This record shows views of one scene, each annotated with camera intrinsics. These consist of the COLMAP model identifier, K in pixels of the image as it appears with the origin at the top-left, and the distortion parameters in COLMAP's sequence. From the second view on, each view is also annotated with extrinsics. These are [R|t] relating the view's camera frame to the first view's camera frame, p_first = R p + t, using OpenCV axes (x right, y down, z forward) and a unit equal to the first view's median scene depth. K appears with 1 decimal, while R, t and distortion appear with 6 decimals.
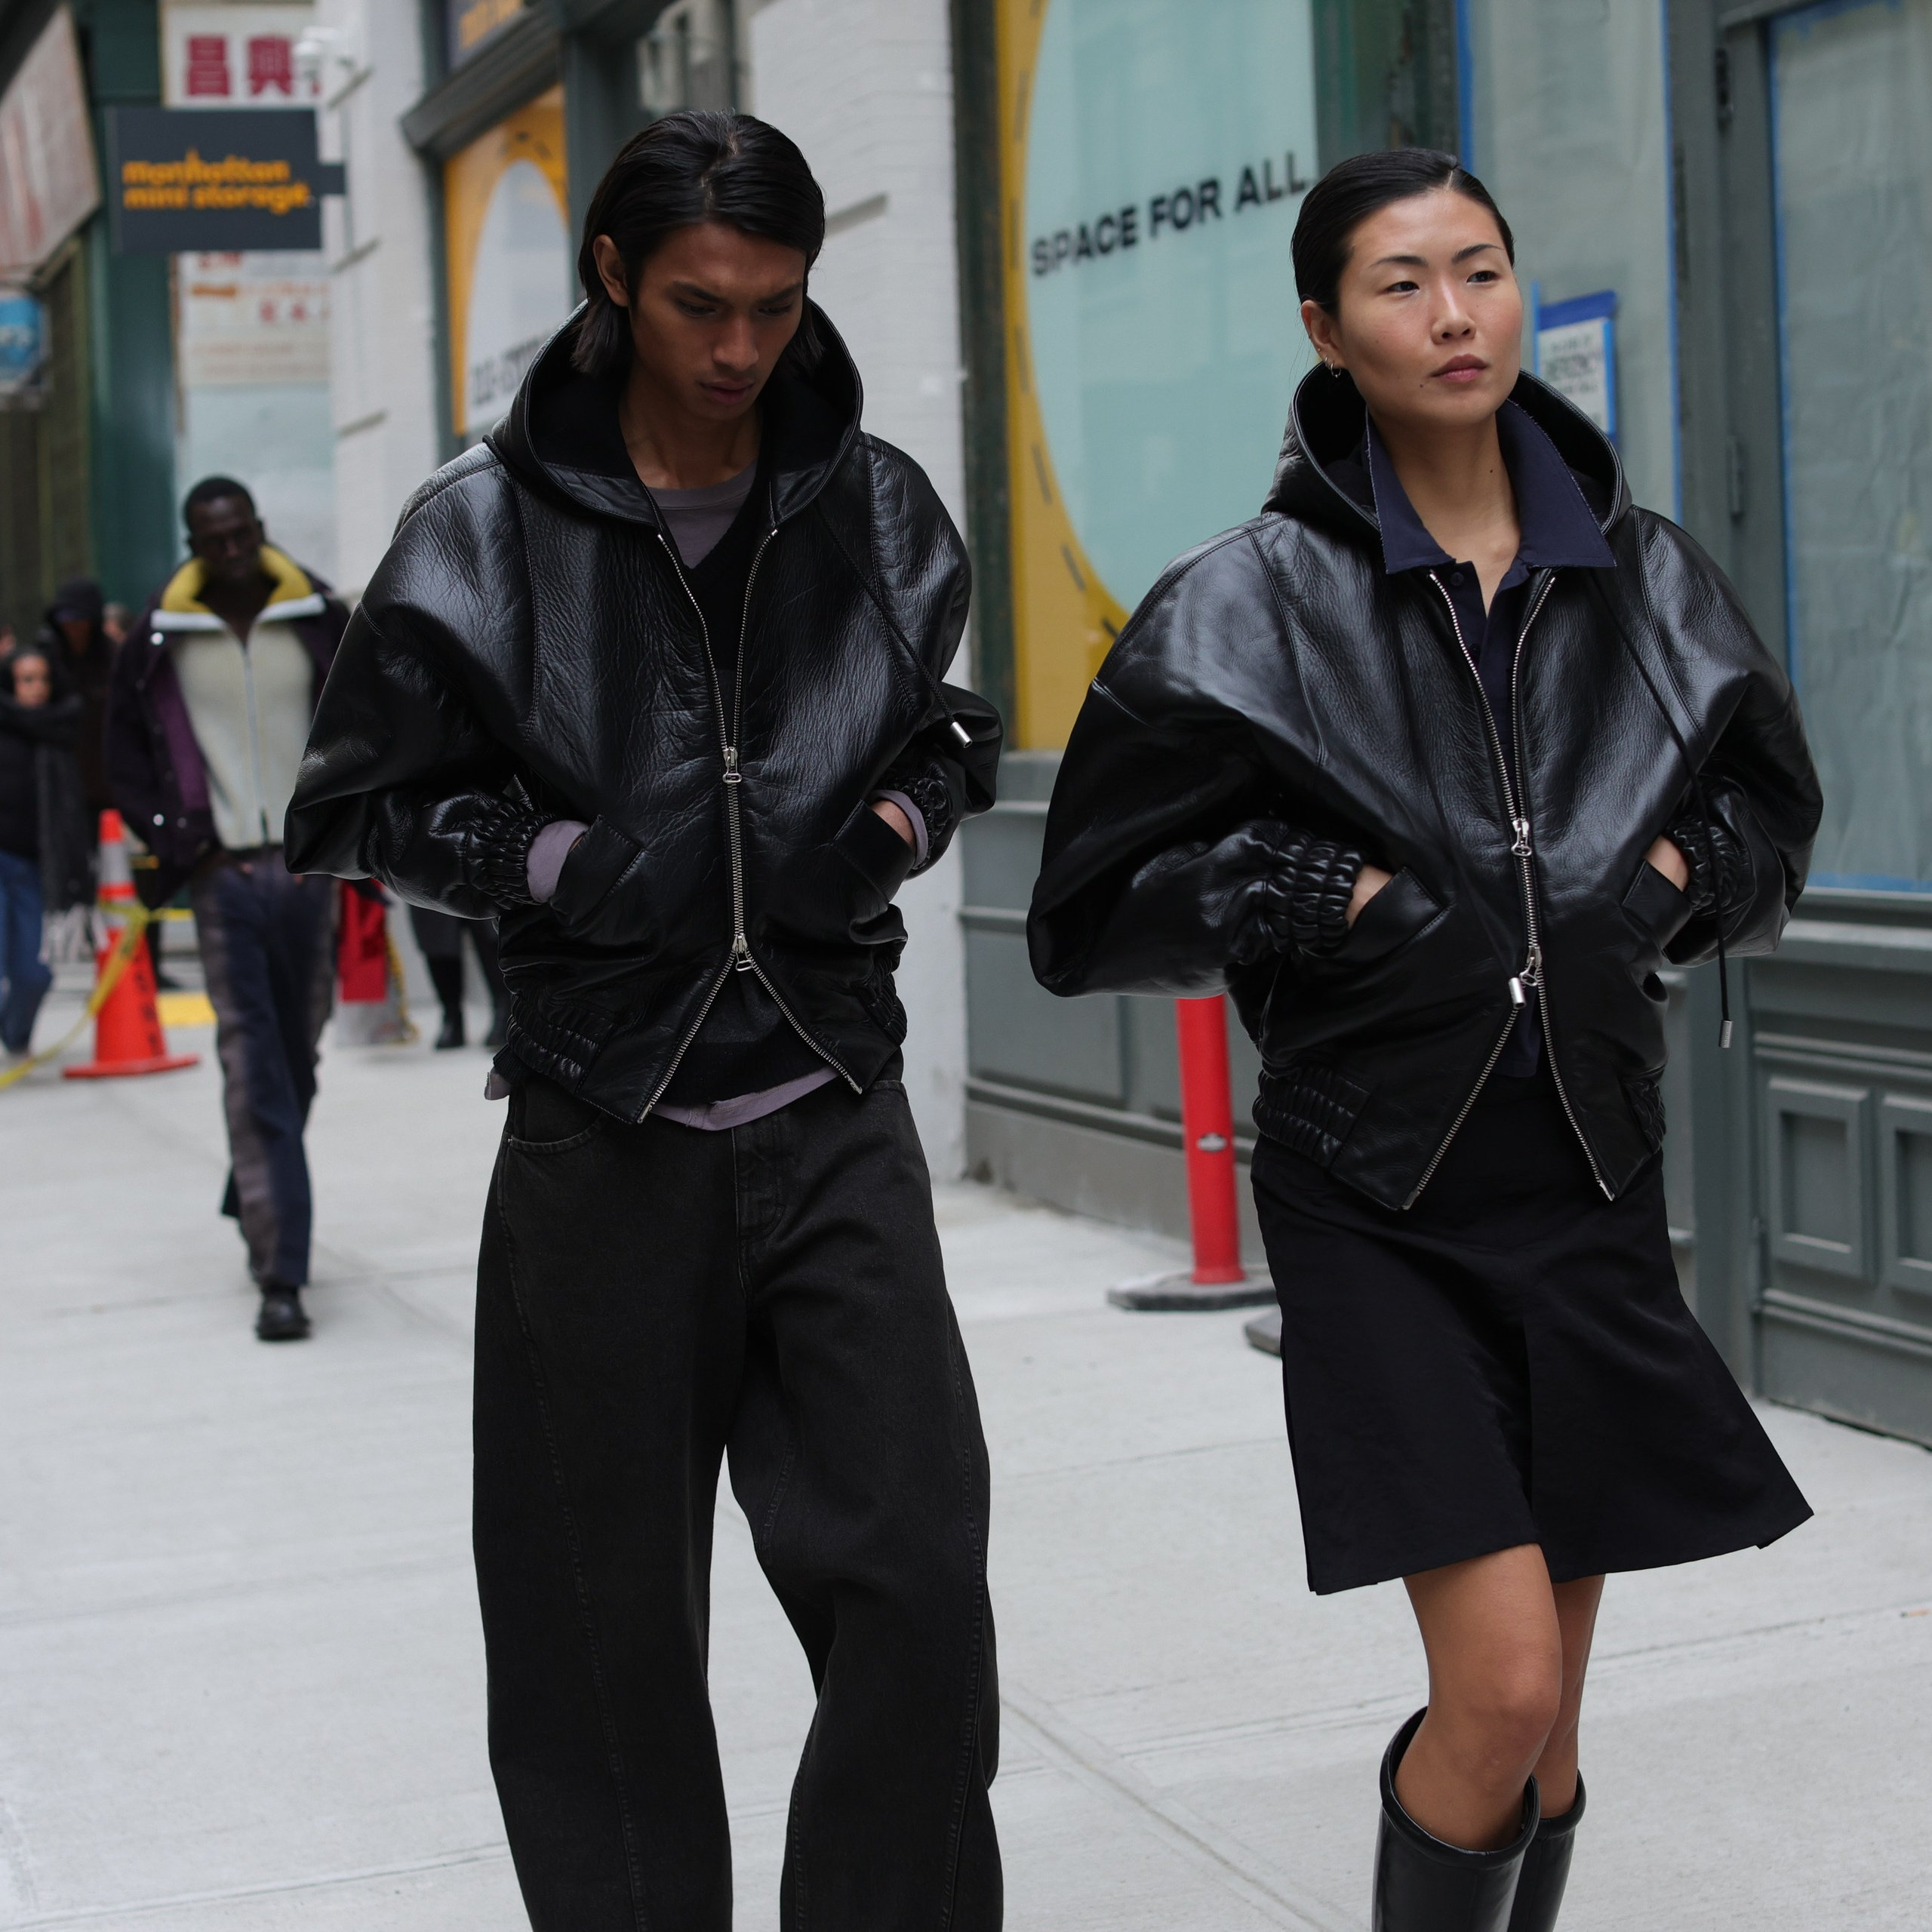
lens RADIAL K [[4367.7, 0, 966.0], [0, 4367.7, 966.0], [0, 0, 1]] dist [-0.166758, 0.382773]
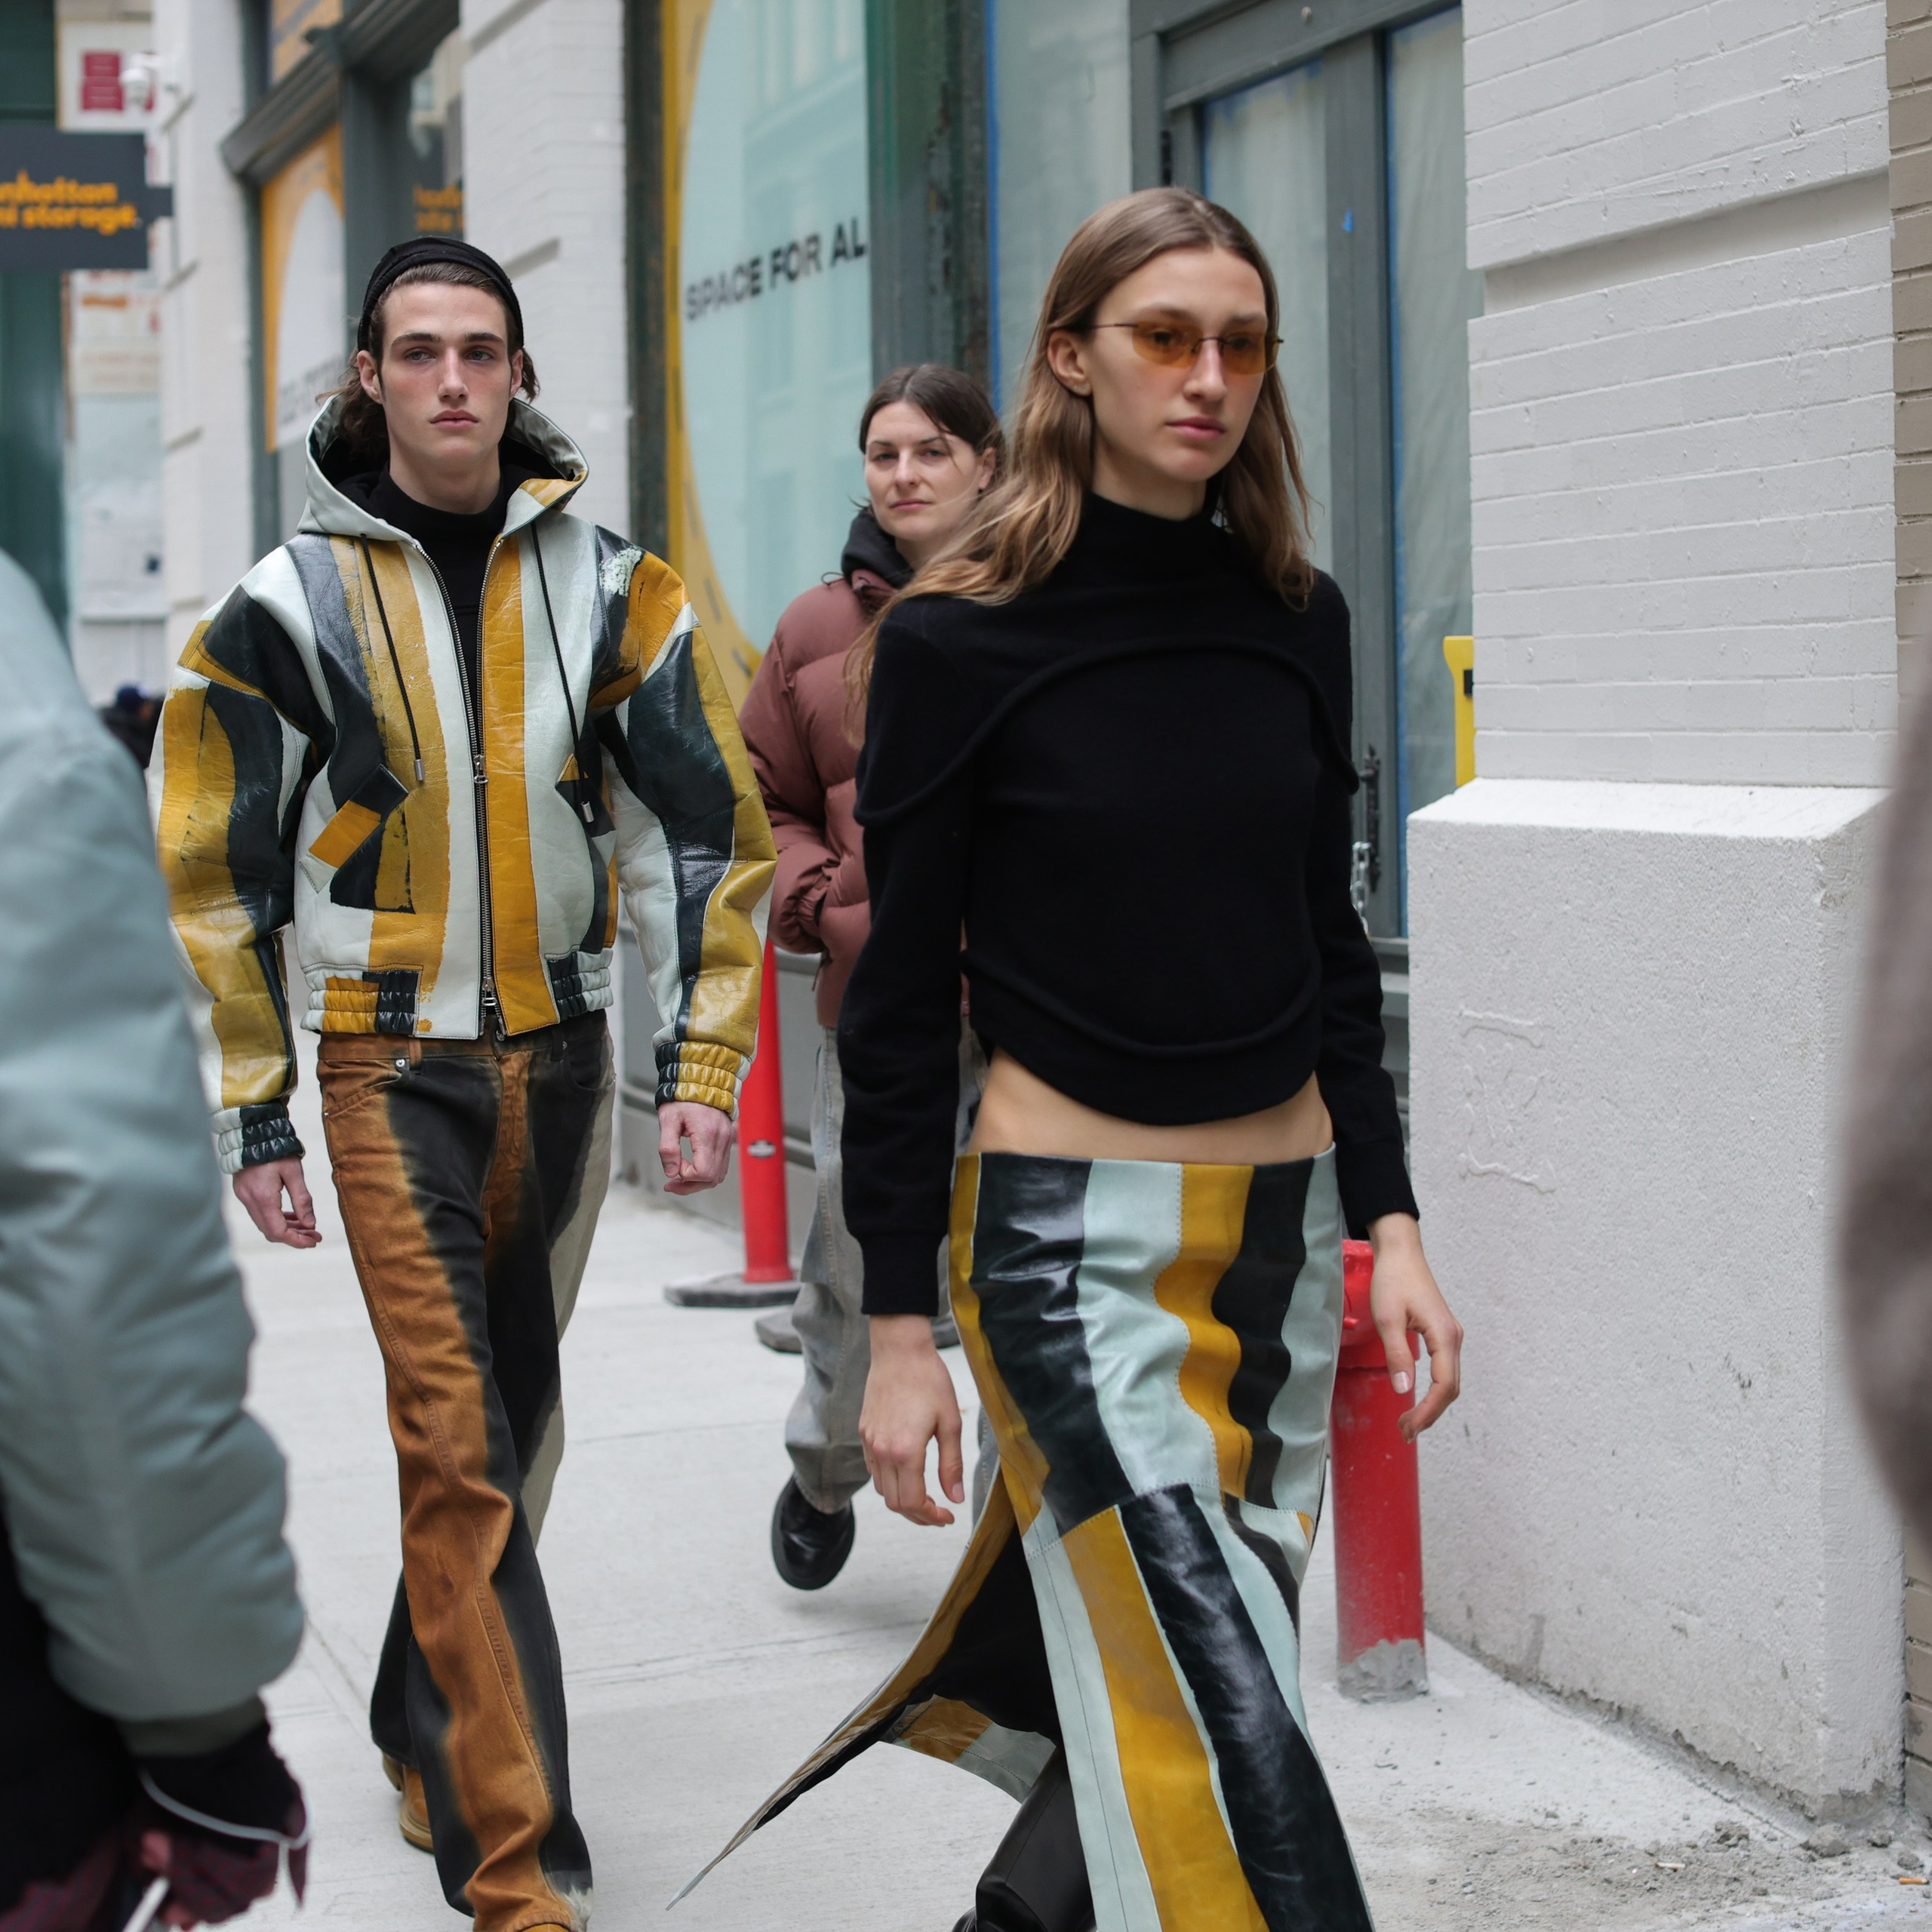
lens RADIAL K [[4367.7, 0, 966.0], [0, 4367.7, 966.0], [0, 0, 1]] dist [-0.166758, 0.382773]
pose [[0.999796, 0.019162, -0.006309, 0.090425], [-0.019173, 0.999814, -0.001832, -0.002335], [0.006272, 0.001953, 0.999978, -0.046309]]
